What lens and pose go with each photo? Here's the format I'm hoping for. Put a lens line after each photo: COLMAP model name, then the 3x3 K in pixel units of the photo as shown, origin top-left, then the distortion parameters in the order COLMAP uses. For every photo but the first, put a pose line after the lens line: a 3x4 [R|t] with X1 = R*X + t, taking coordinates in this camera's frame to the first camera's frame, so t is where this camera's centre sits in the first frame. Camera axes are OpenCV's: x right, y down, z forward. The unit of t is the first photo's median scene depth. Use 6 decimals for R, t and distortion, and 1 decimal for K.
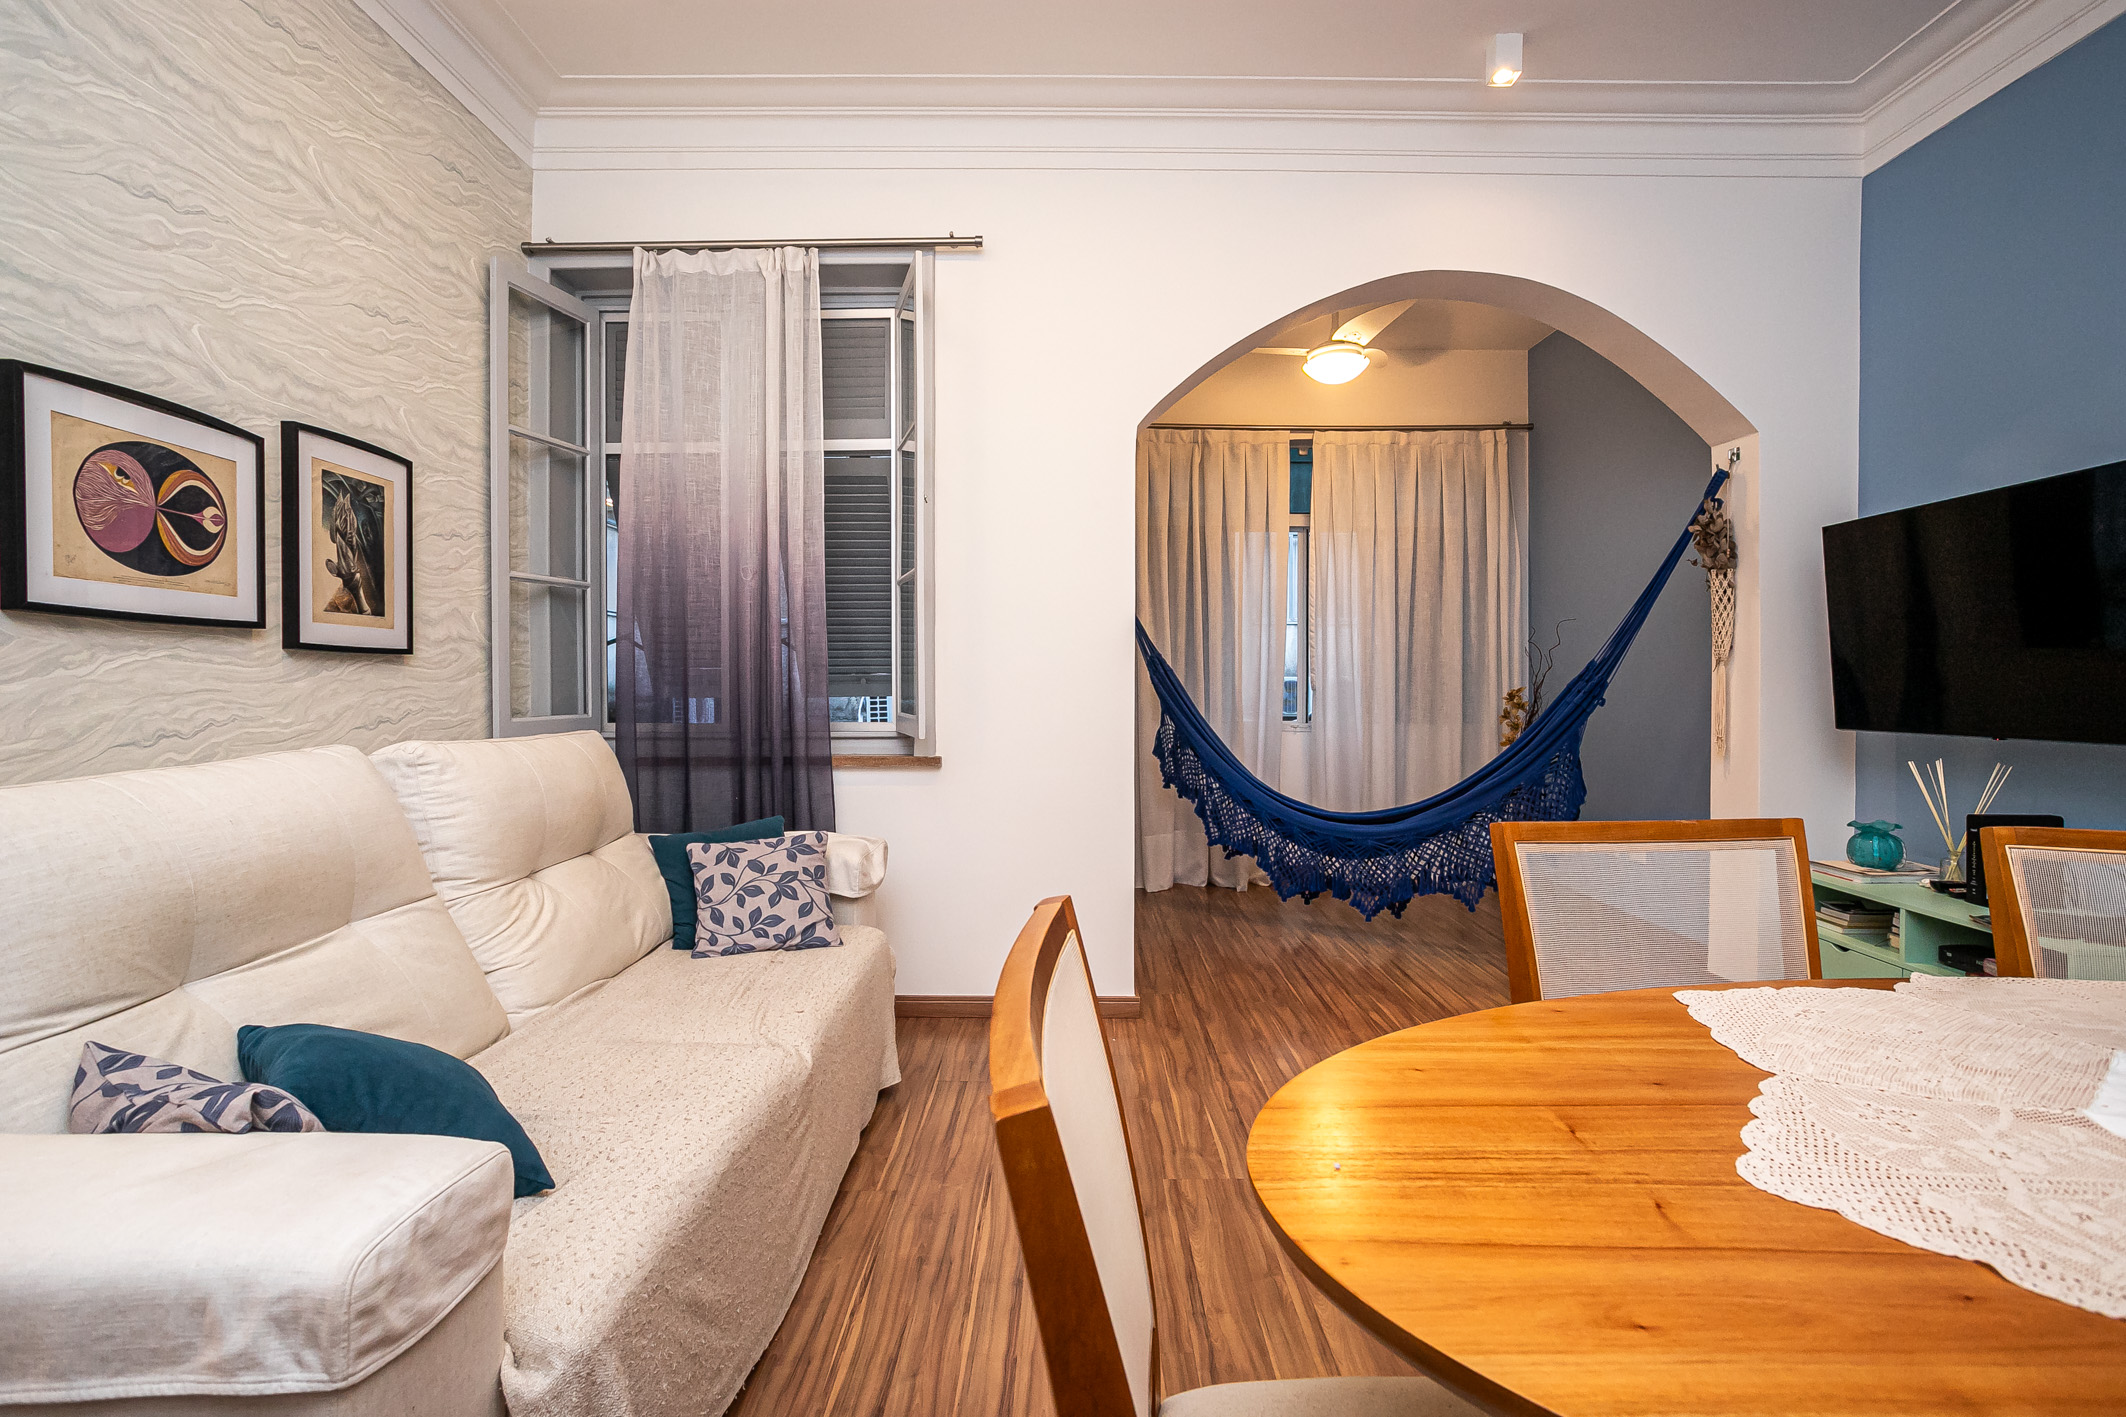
lens RADIAL K [[1039.9, 0, 1050.6], [0, 1039.9, 692.9], [0, 0, 1]] dist [-0.051515, 0.037009]
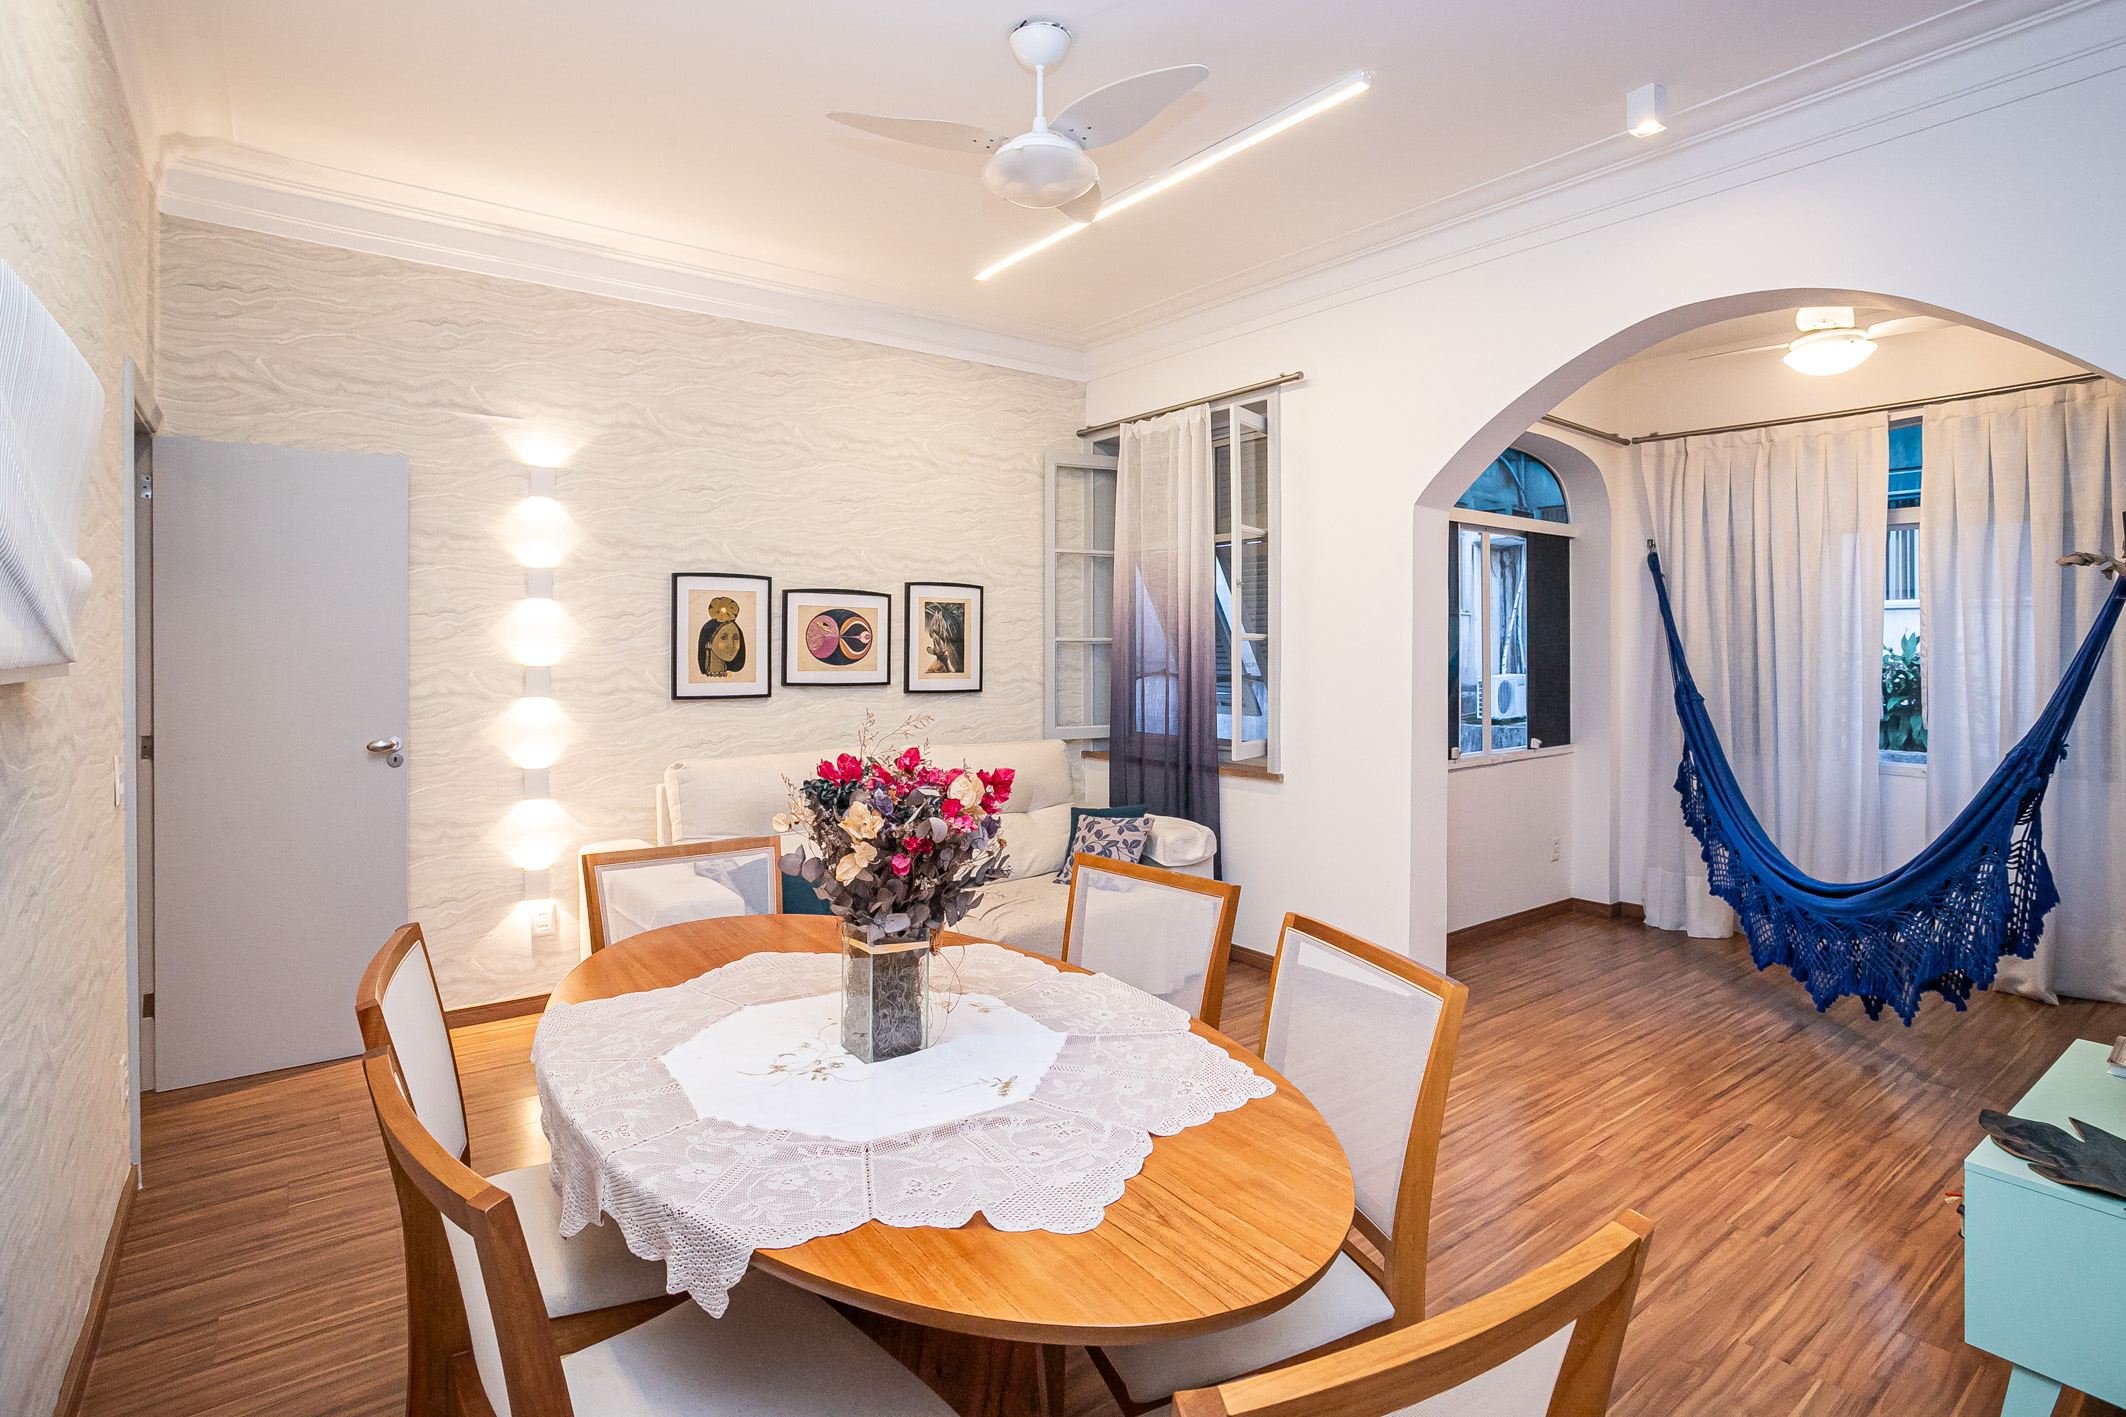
lens RADIAL K [[1068.6, 0, 1039.8], [0, 1068.6, 642.5], [0, 0, 1]] dist [-0.065980, 0.037706]
pose [[0.592549, -0.001119, -0.805534, 0.970088], [-0.009707, 0.999917, -0.008529, -0.110163], [0.805476, 0.012874, 0.592488, -0.045764]]
